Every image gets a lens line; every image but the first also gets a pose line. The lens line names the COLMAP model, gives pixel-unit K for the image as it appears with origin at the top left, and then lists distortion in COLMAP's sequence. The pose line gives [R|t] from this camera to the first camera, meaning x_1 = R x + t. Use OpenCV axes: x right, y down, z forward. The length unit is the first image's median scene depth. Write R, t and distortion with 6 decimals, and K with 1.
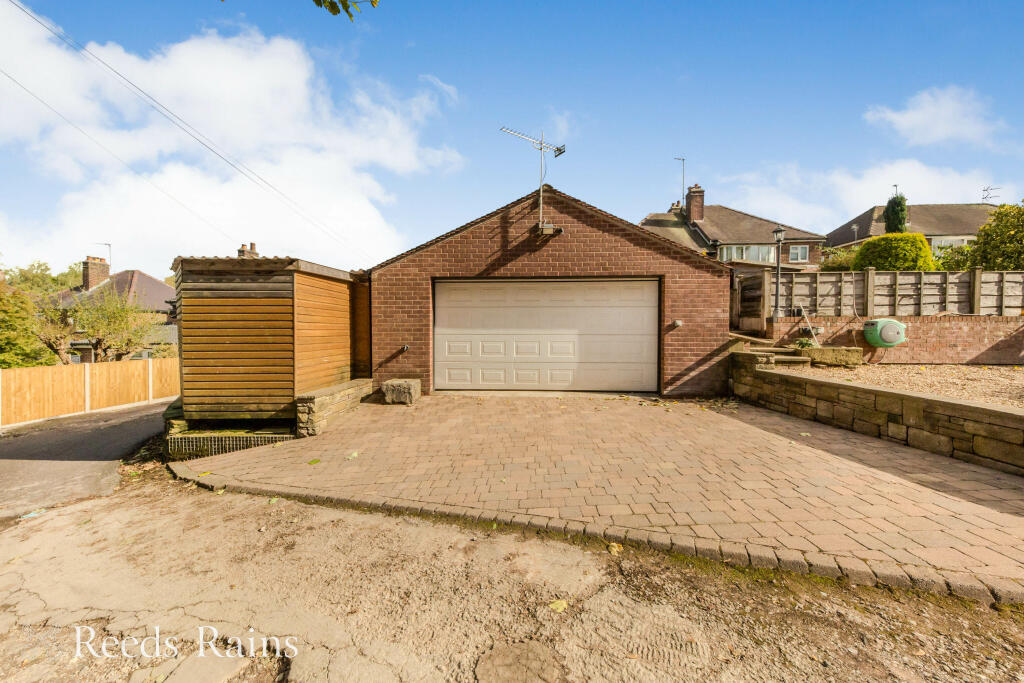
lens RADIAL K [[364.6, 0, 487.2], [0, 364.6, 376.7], [0, 0, 1]] dist [0.004684, 0.000031]
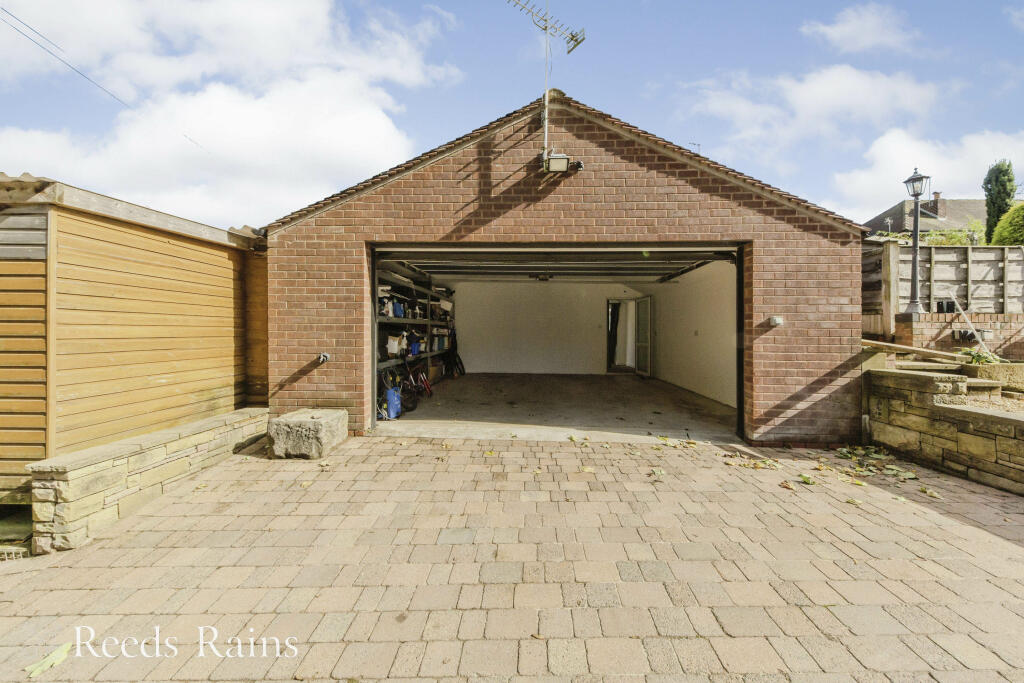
lens RADIAL K [[364.6, 0, 511.3], [0, 364.6, 337.7], [0, 0, 1]] dist [0.004684, 0.000031]
pose [[0.998020, 0.007864, 0.062409, 0.054497], [-0.001097, 0.994178, -0.107742, -0.053585], [-0.062893, 0.107460, 0.992218, 0.431029]]
